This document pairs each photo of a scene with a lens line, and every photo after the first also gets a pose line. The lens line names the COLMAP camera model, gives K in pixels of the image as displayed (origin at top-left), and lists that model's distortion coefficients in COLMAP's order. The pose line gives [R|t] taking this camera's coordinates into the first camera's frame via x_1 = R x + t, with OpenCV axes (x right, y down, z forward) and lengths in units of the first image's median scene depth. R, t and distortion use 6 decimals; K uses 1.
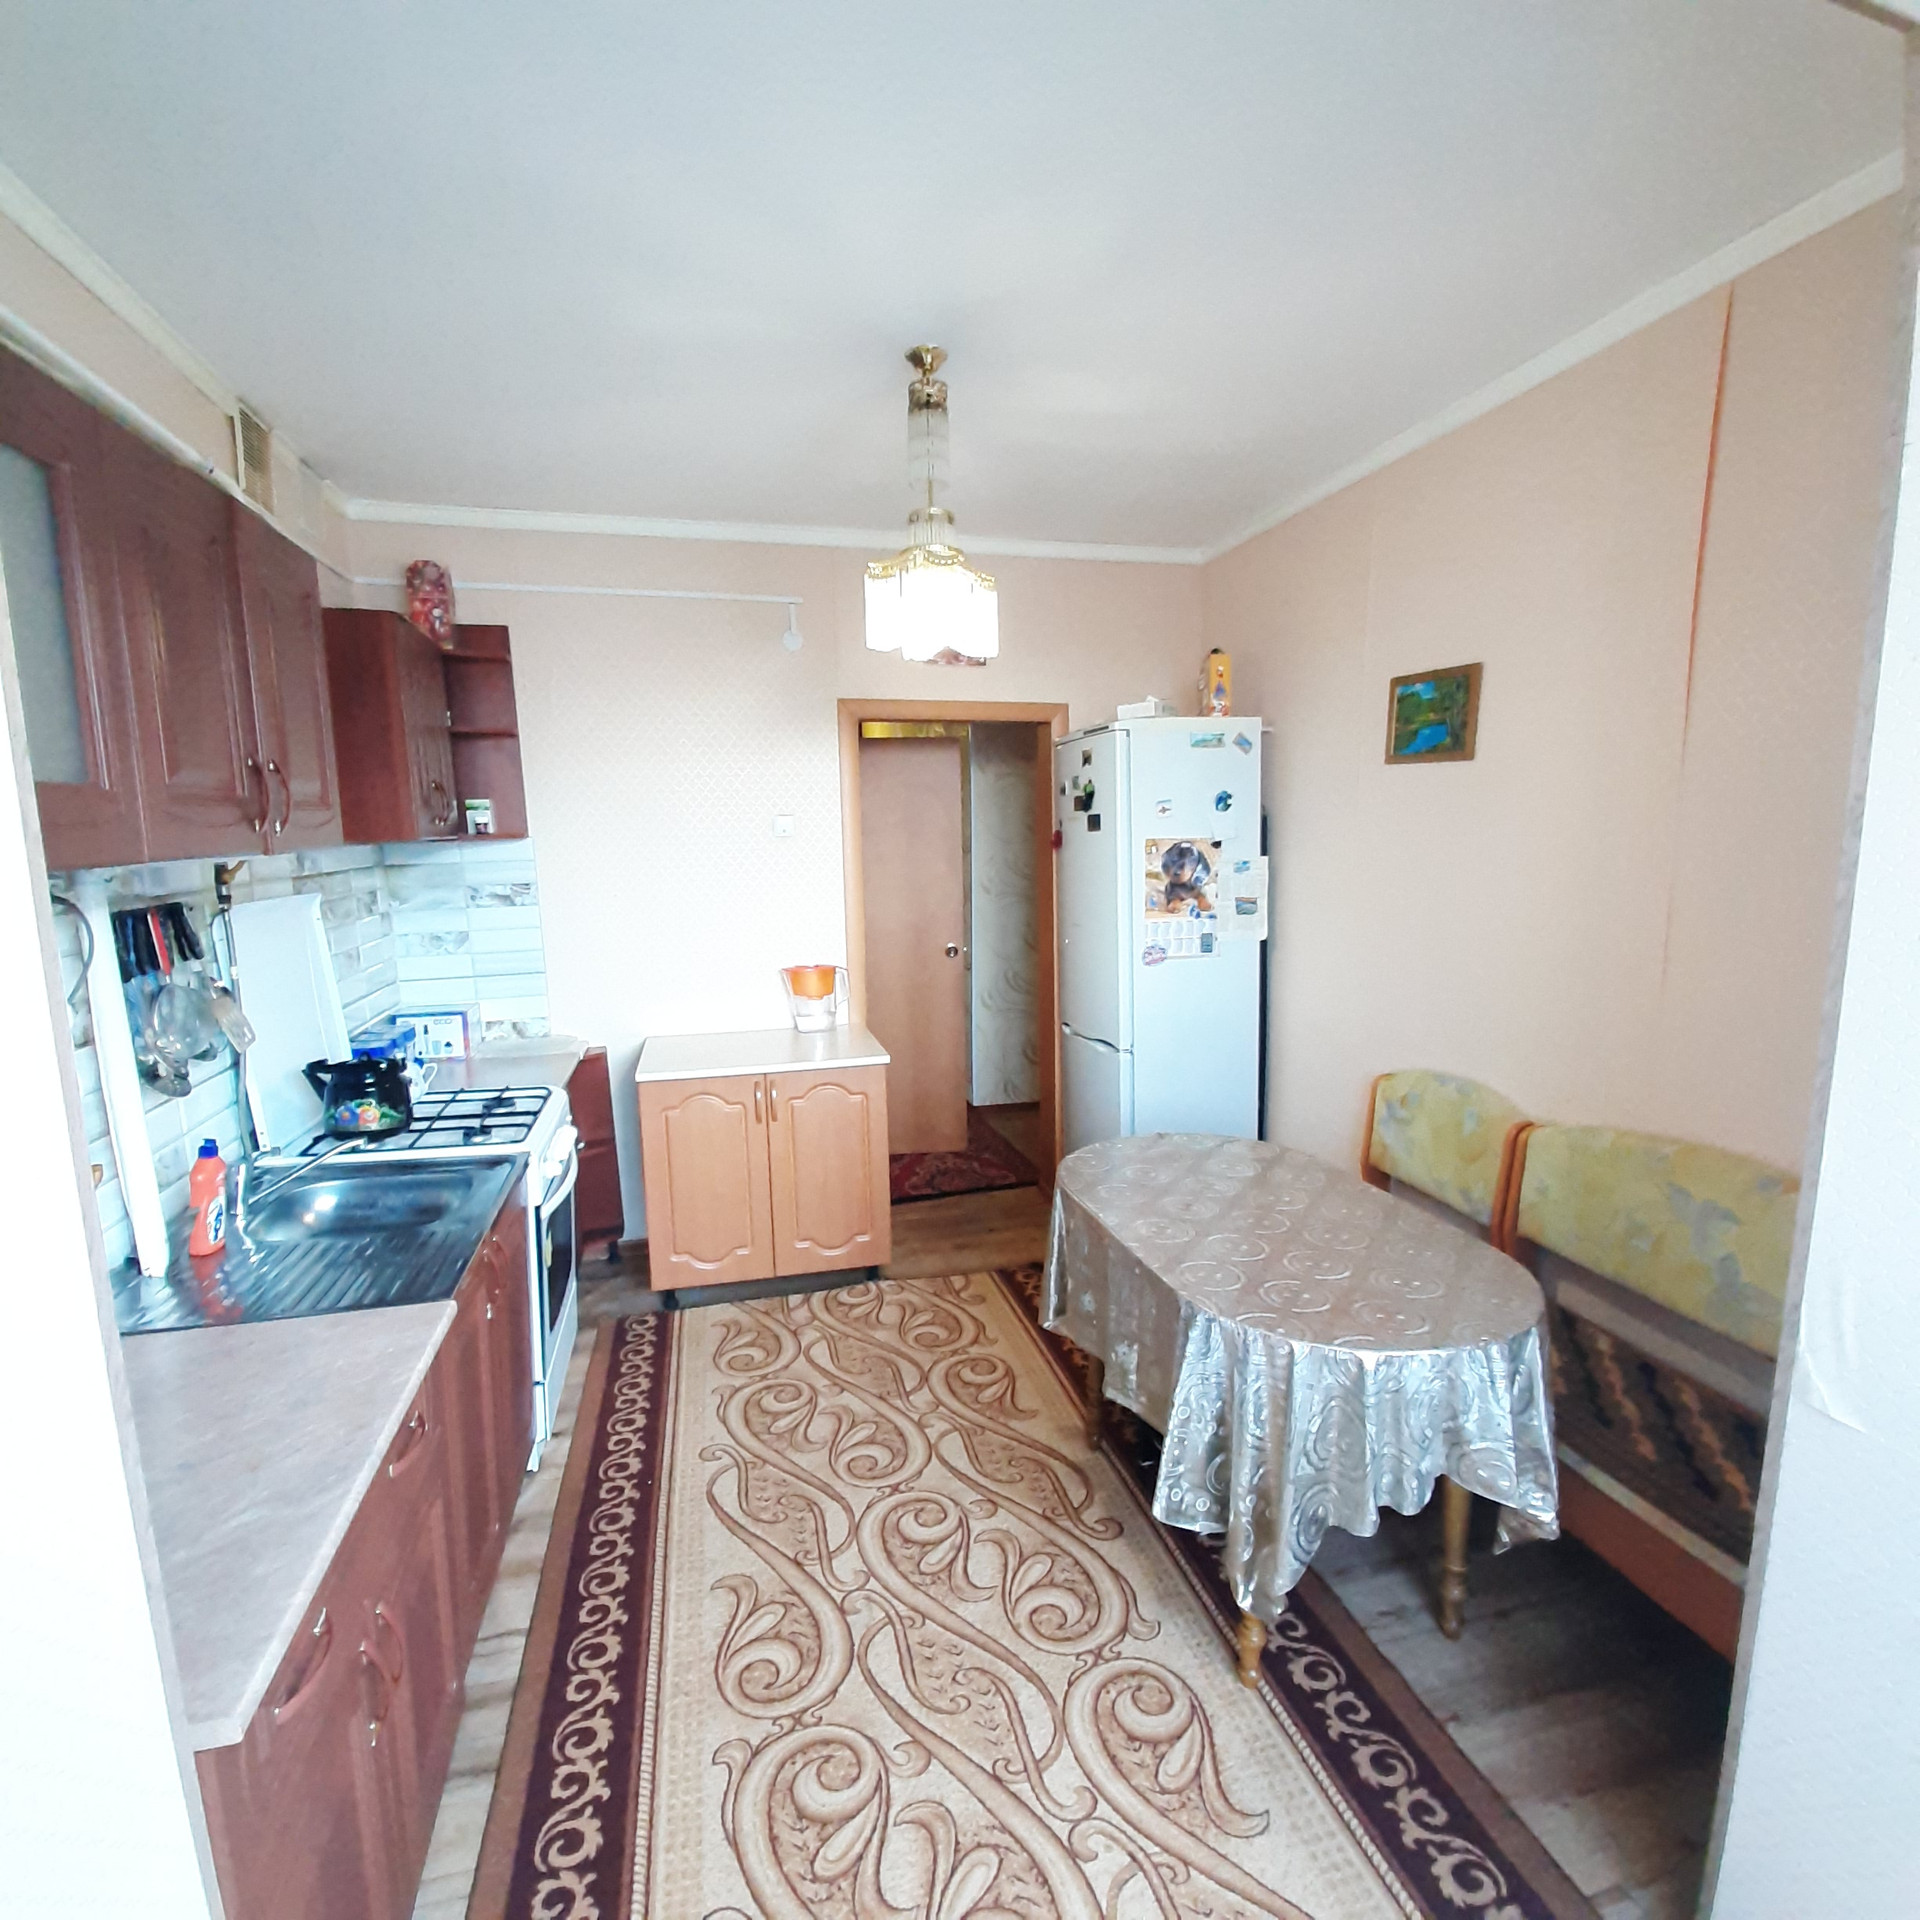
lens RADIAL K [[998.8, 0, 957.4], [0, 998.8, 966.8], [0, 0, 1]] dist [0.005409, -0.011043]
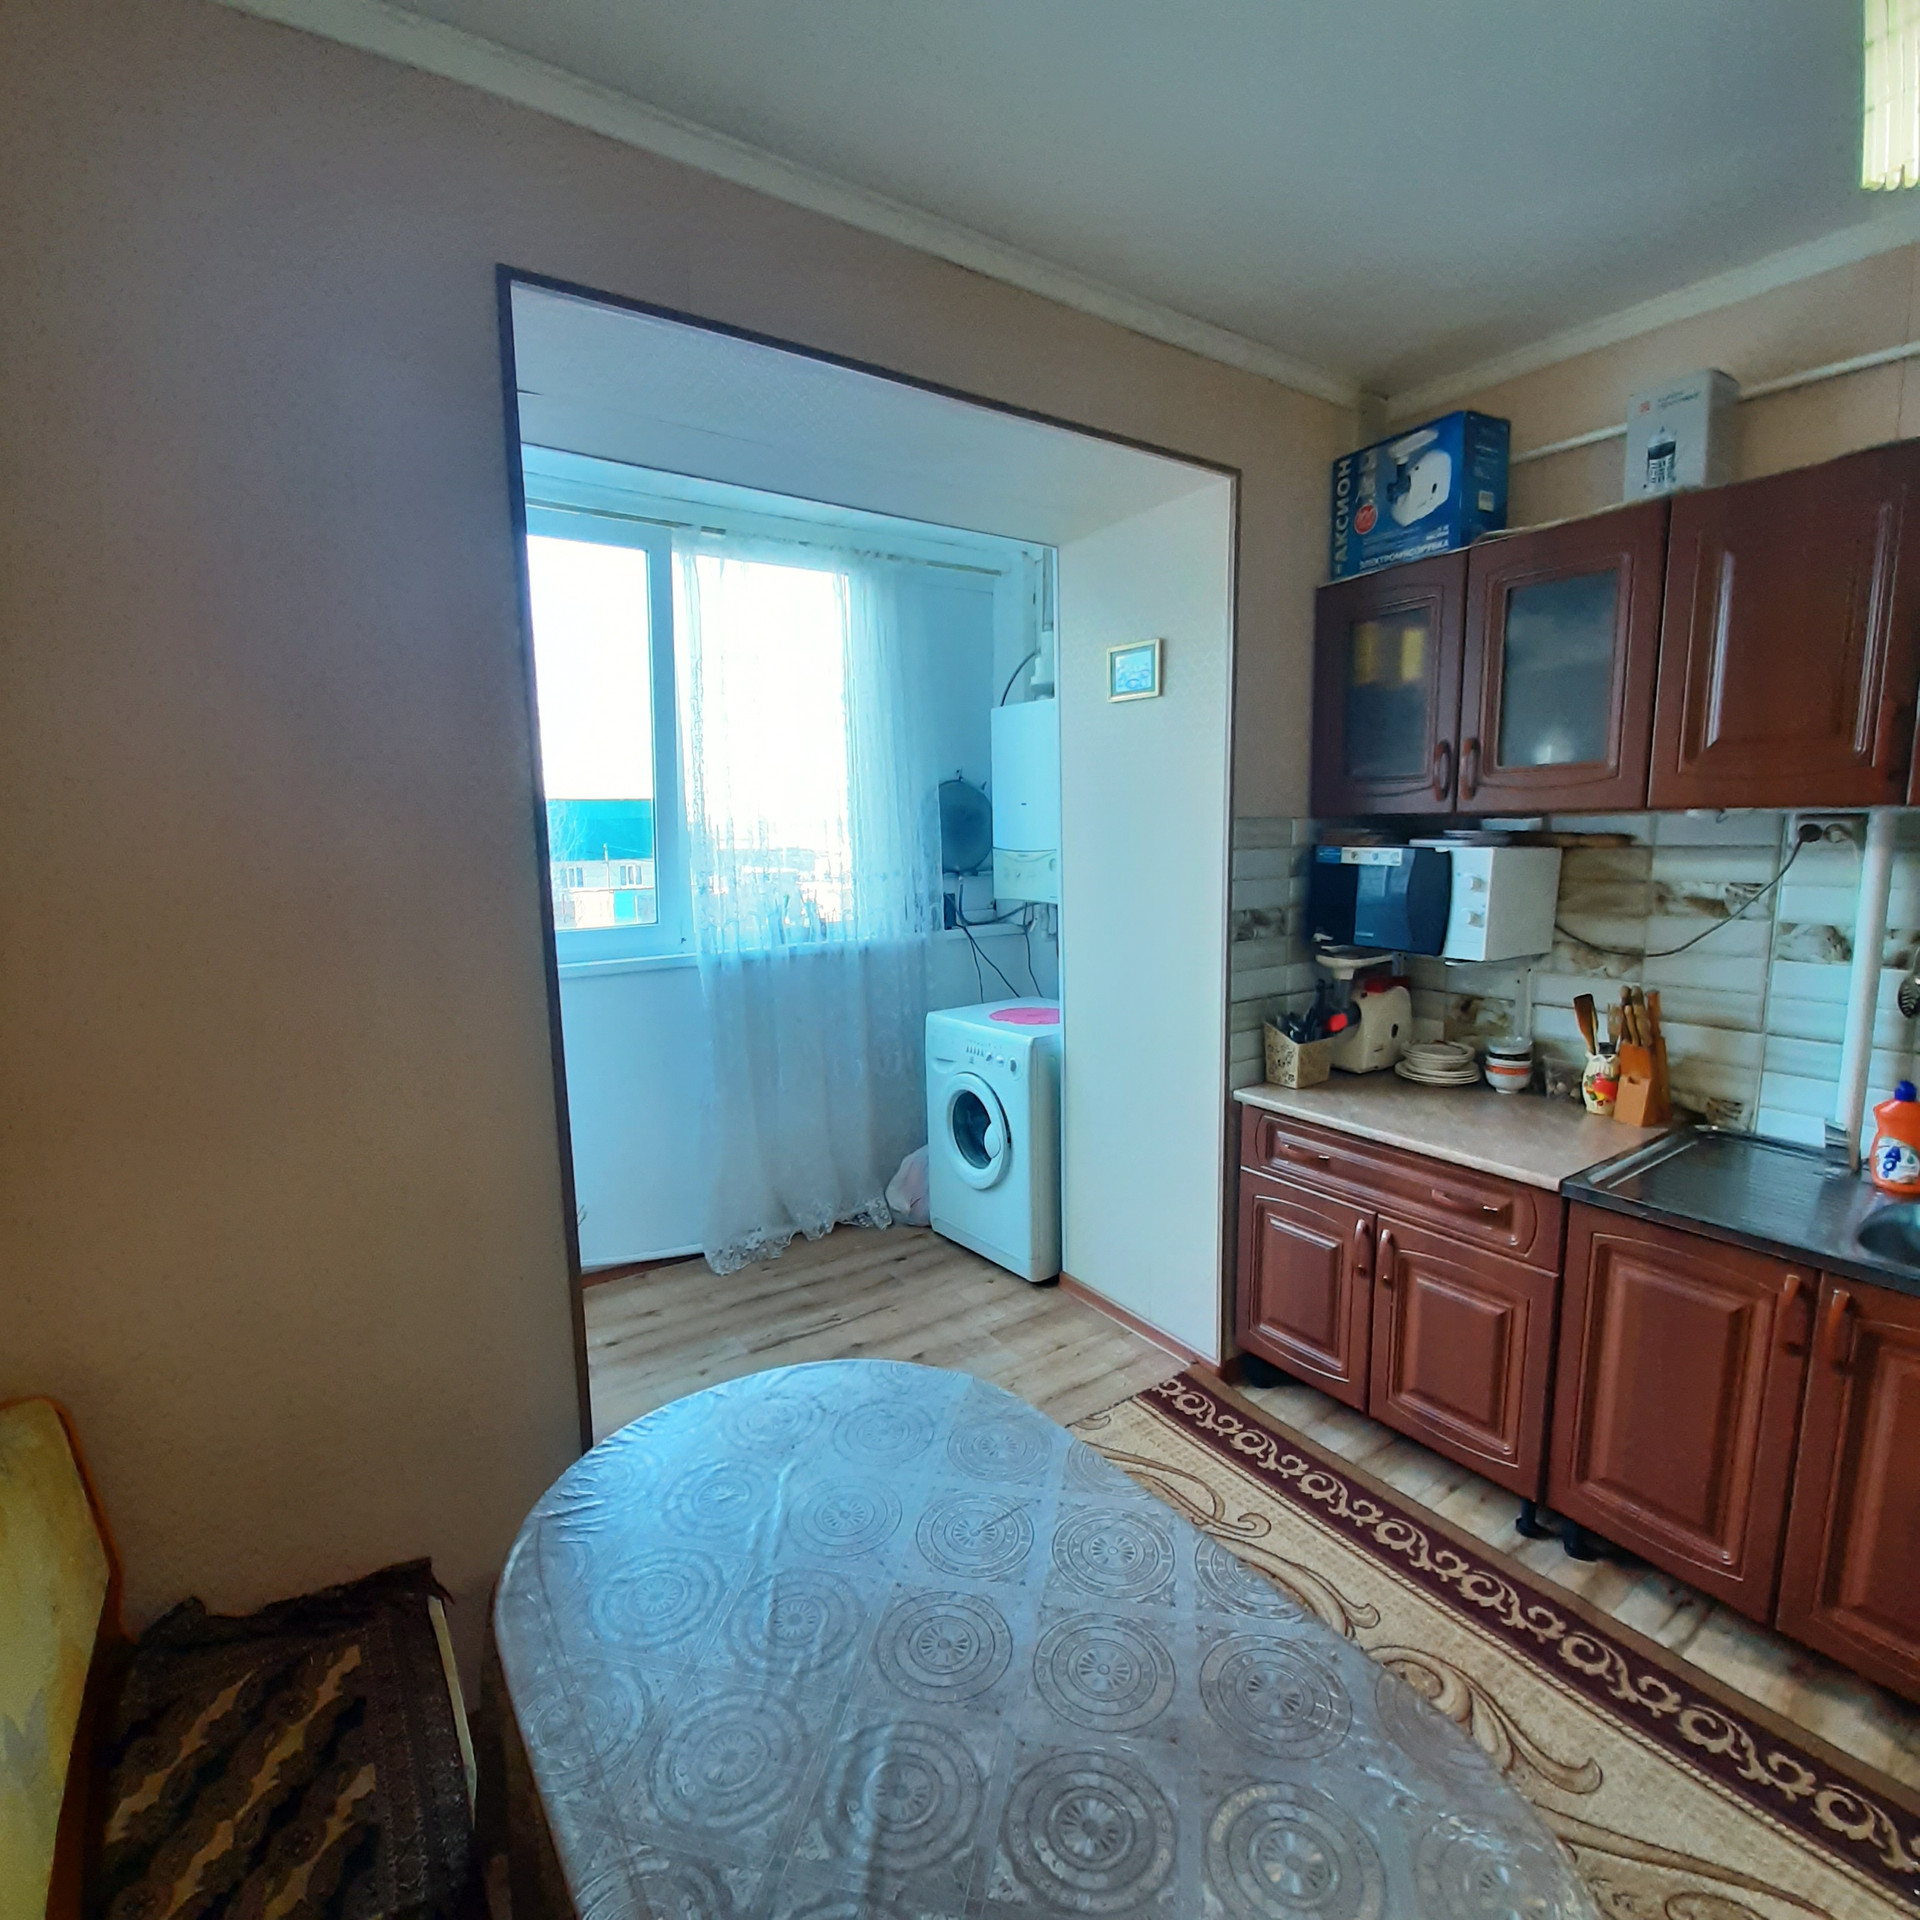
lens RADIAL K [[998.8, 0, 957.4], [0, 998.8, 966.8], [0, 0, 1]] dist [0.005409, -0.011043]
pose [[-0.937545, 0.081034, -0.338294, 0.340230], [-0.018429, 0.959553, 0.280924, -0.144959], [0.347376, 0.269613, -0.898131, 1.062800]]
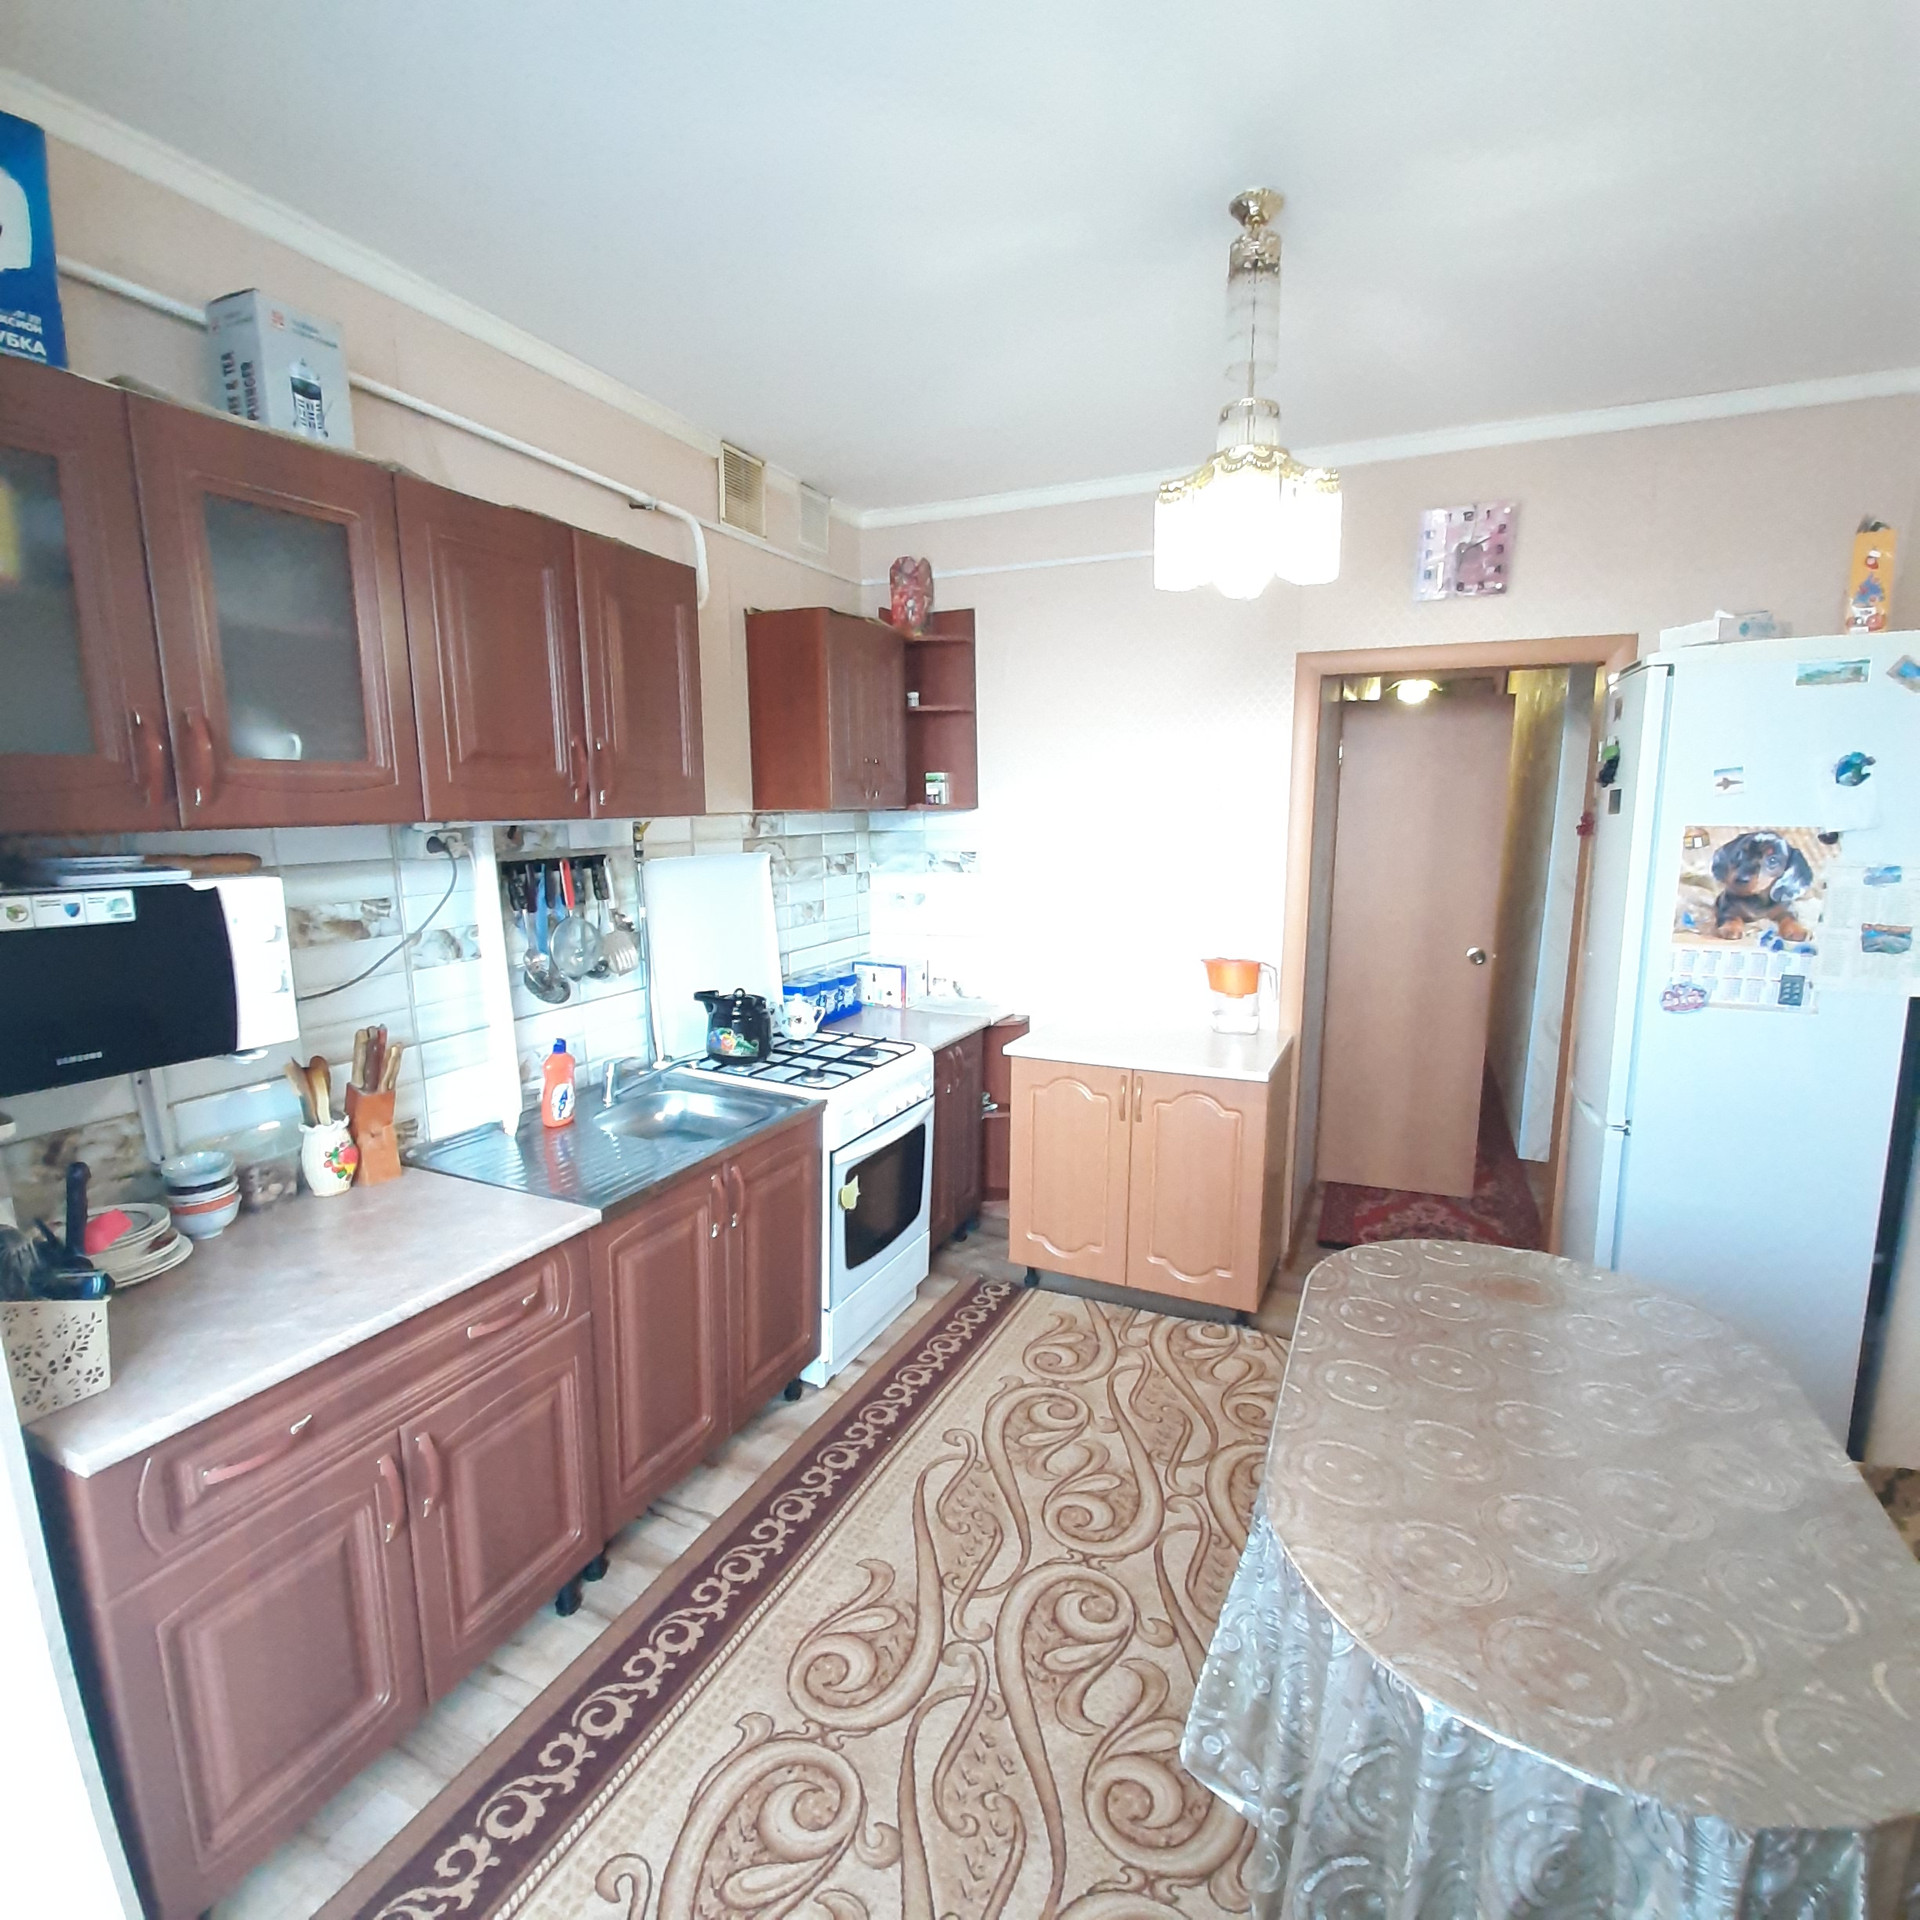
lens RADIAL K [[998.8, 0, 957.4], [0, 998.8, 966.8], [0, 0, 1]] dist [0.005409, -0.011043]
pose [[0.777640, 0.113438, -0.618391, 0.299523], [-0.097633, 0.993445, 0.059463, -0.032302], [0.621083, 0.014135, 0.783618, 0.210418]]
